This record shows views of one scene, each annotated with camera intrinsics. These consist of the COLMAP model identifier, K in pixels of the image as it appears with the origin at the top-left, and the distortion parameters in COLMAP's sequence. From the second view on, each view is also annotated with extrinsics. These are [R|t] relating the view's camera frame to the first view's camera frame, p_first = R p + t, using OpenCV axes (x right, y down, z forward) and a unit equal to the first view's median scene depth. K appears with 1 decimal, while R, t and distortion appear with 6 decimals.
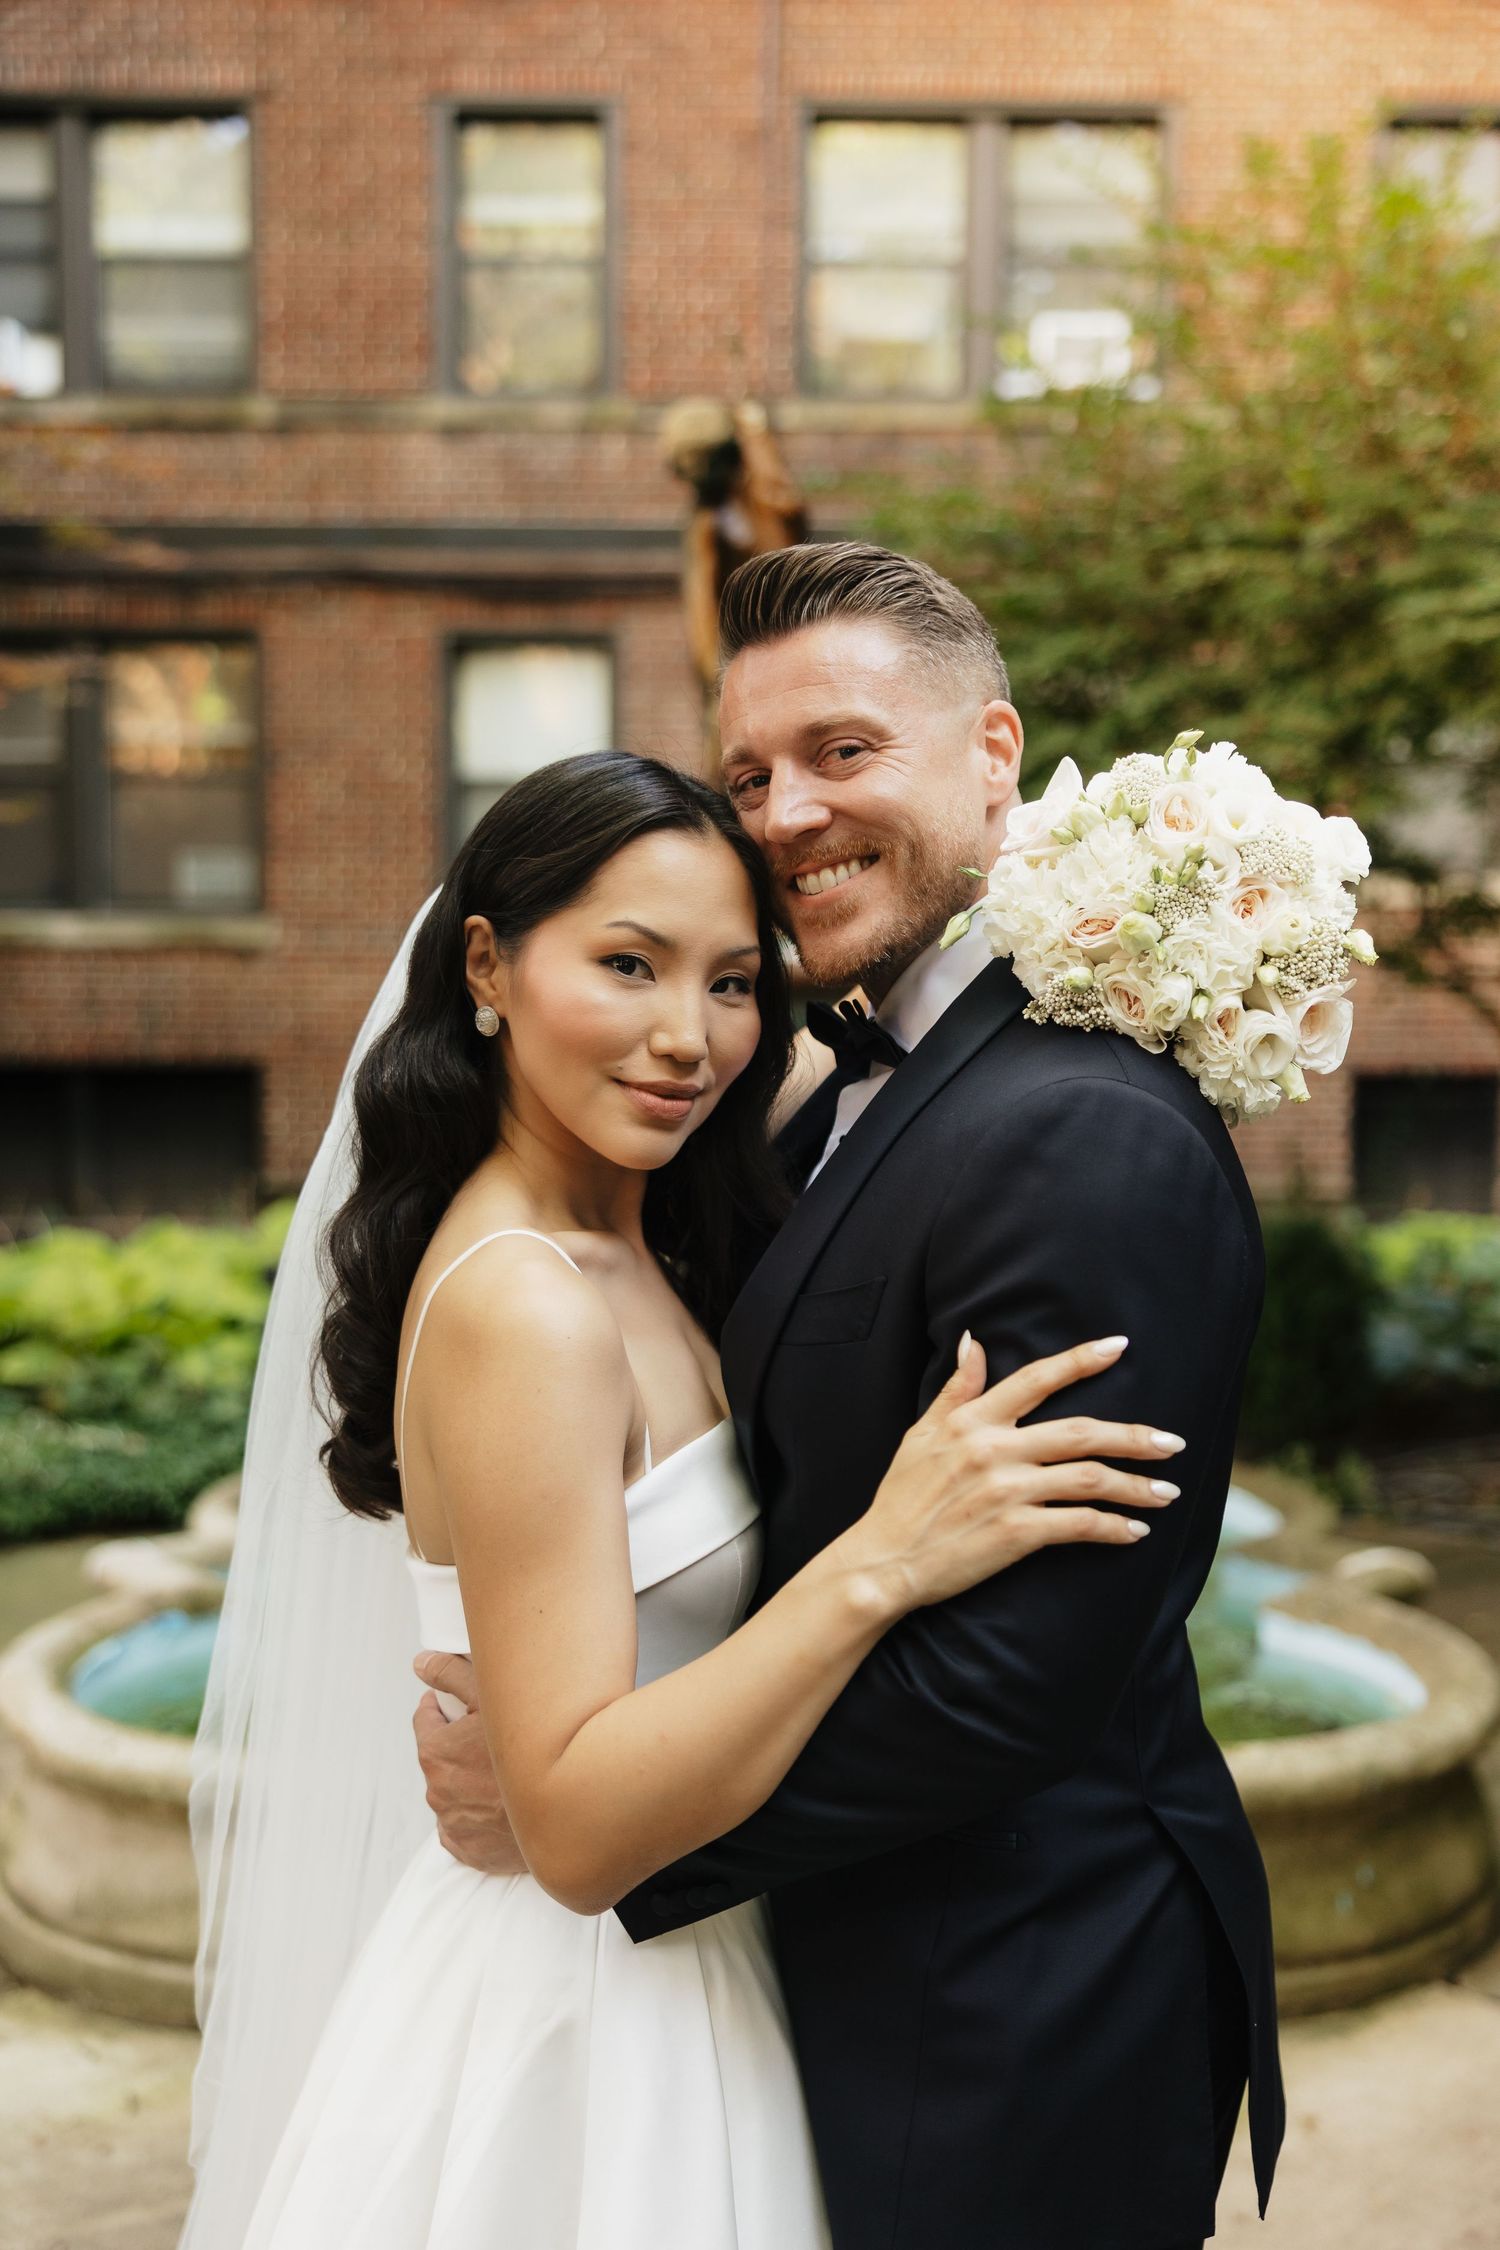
lens RADIAL K [[2314.1, 0, 757.4], [0, 2314.1, 1214.7], [0, 0, 1]] dist [0.011647, 0.013941]
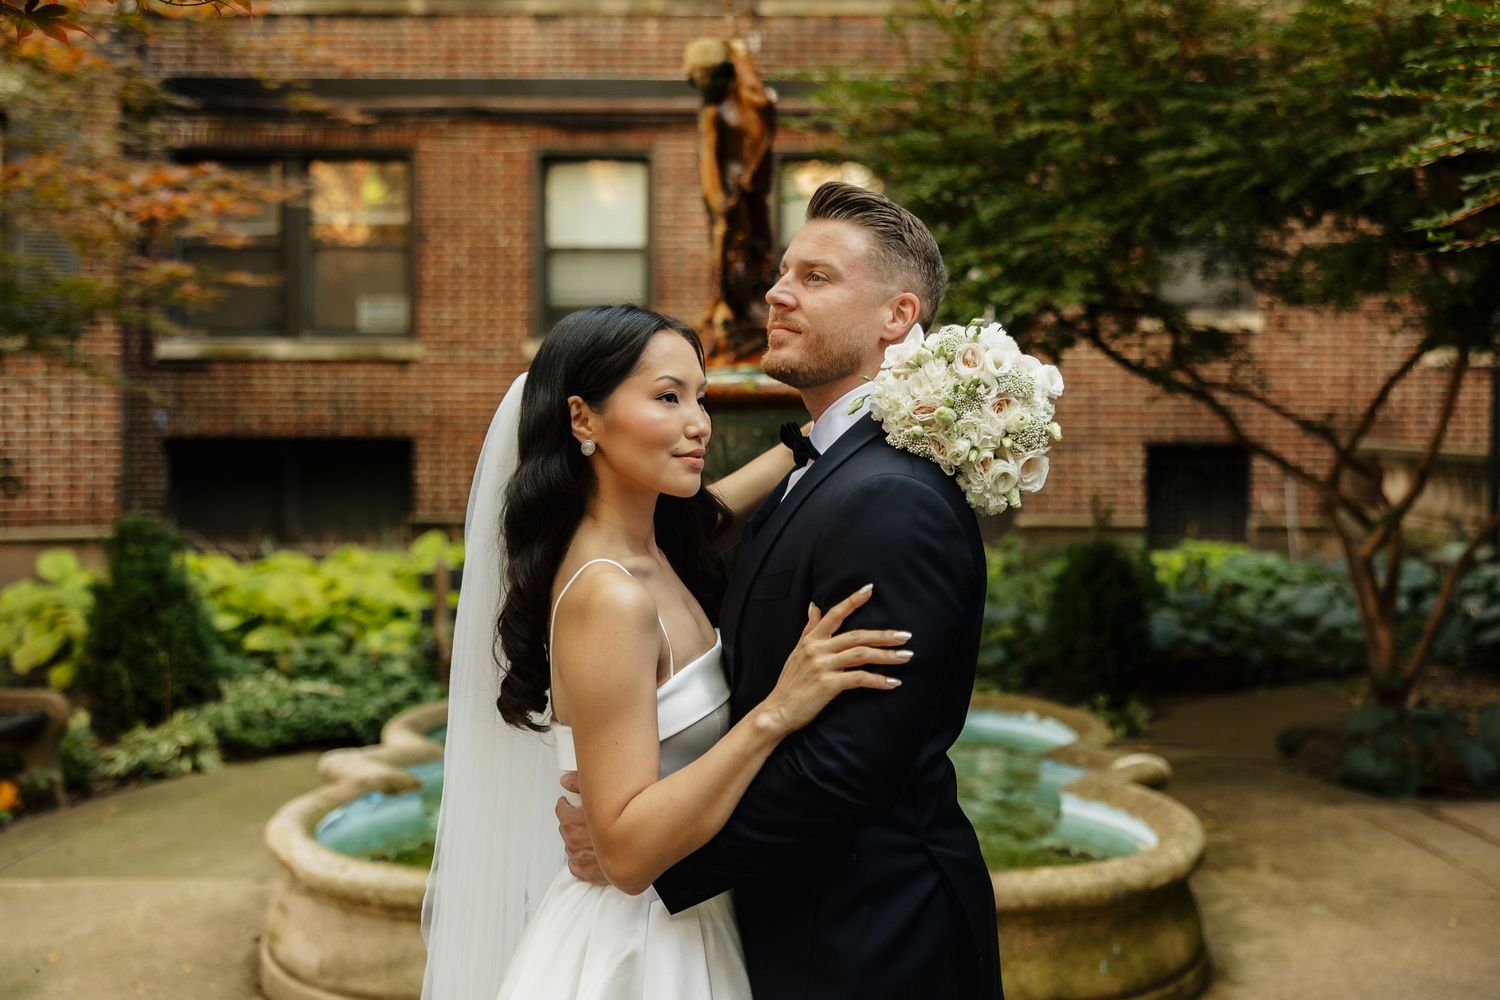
lens RADIAL K [[1628.0, 0, 750.0], [0, 1628.0, 500.0], [0, 0, 1]] dist [-0.008541, -0.000393]
pose [[1.000000, -0.000302, 0.000330, 0.003630], [0.000310, 0.999703, -0.024378, -0.000938], [-0.000323, 0.024378, 0.999703, -0.086609]]
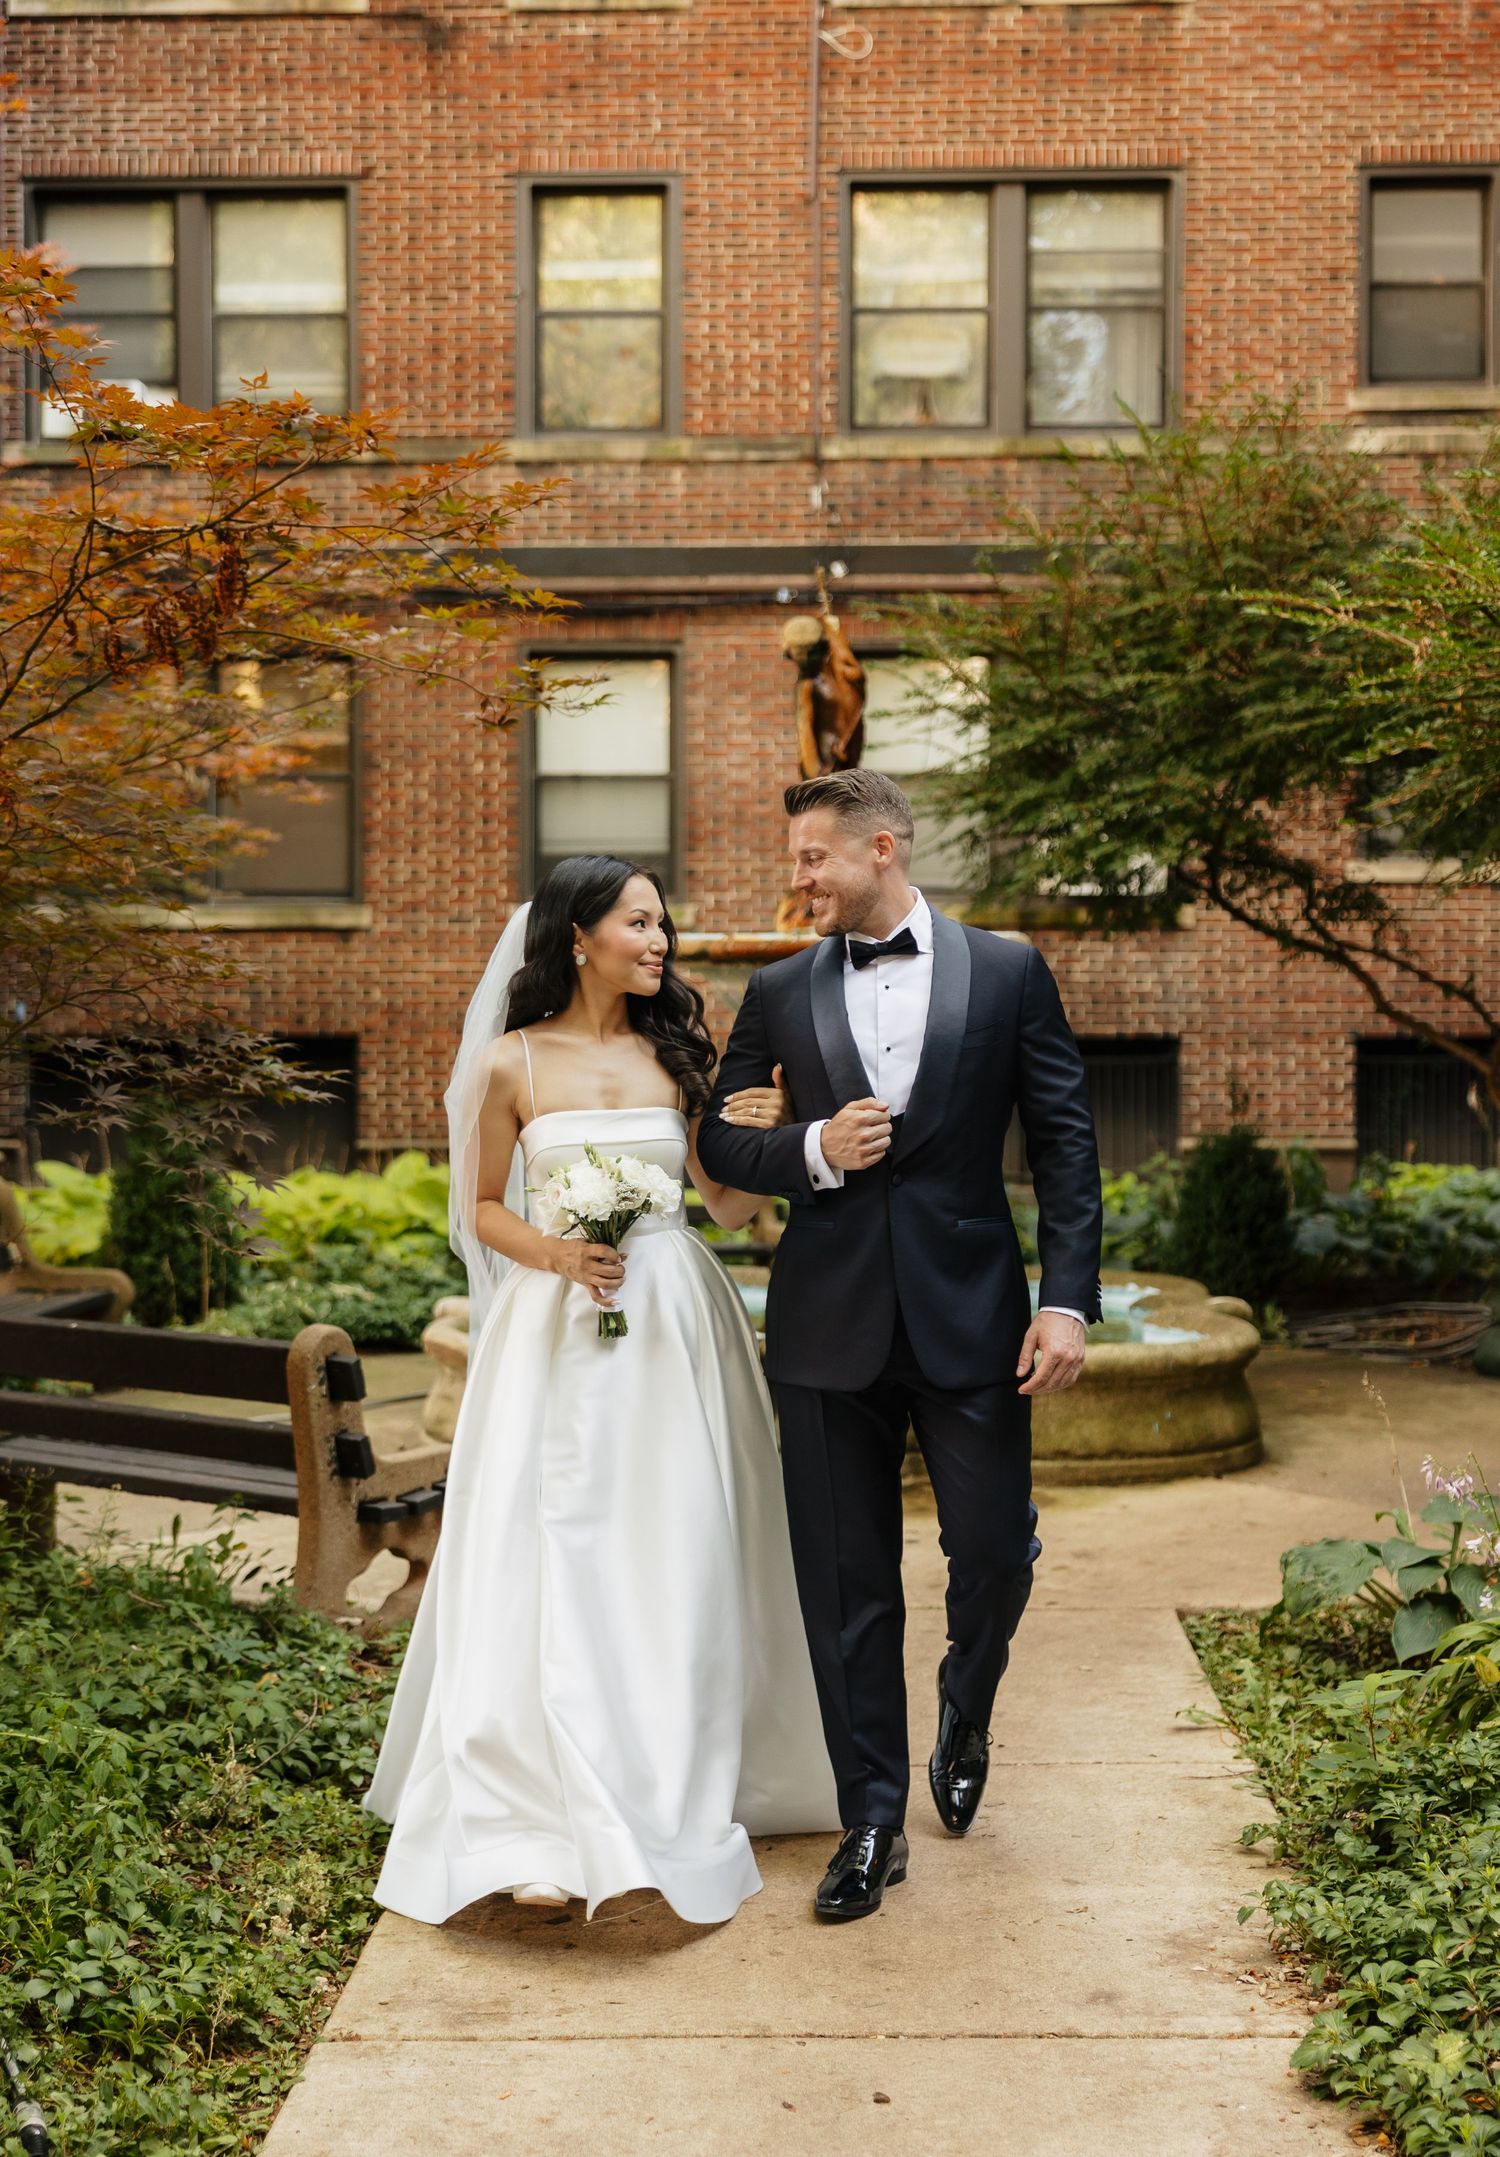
lens RADIAL K [[2873.4, 0, 750.0], [0, 2873.4, 1078.5], [0, 0, 1]] dist [-0.013299, -0.017487]
pose [[0.999919, -0.006407, -0.010991, -0.028734], [0.005741, 0.998204, -0.059630, 0.079276], [0.011353, 0.059562, 0.998160, -0.751601]]
